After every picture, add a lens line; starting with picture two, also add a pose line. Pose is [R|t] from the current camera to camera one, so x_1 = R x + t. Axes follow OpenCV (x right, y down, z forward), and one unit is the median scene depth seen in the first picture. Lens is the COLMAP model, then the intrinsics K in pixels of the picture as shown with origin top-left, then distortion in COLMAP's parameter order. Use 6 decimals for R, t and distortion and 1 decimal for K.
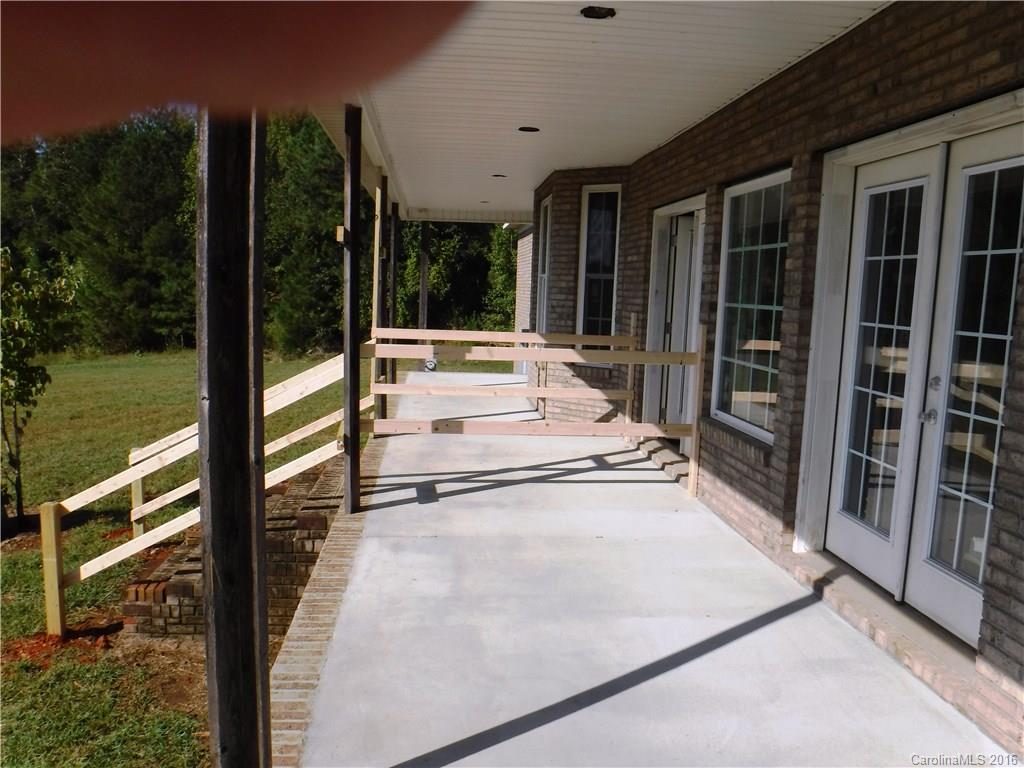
lens RADIAL K [[832.9, 0, 512.7], [0, 832.9, 387.8], [0, 0, 1]] dist [-0.080268, -0.001099]
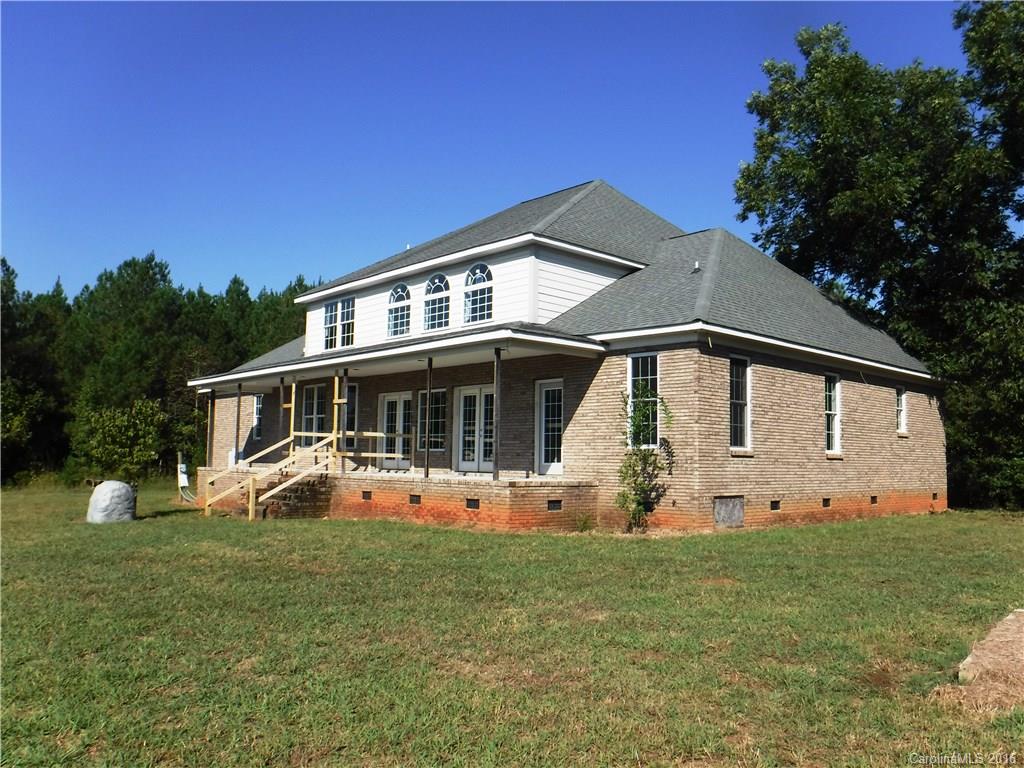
lens RADIAL K [[832.9, 0, 512.2], [0, 832.9, 384.9], [0, 0, 1]] dist [-0.080268, -0.001099]
pose [[0.797256, 0.037296, 0.602488, -2.476337], [0.080856, 0.982497, -0.167814, 0.593926], [-0.598201, 0.182505, 0.780287, -3.263394]]
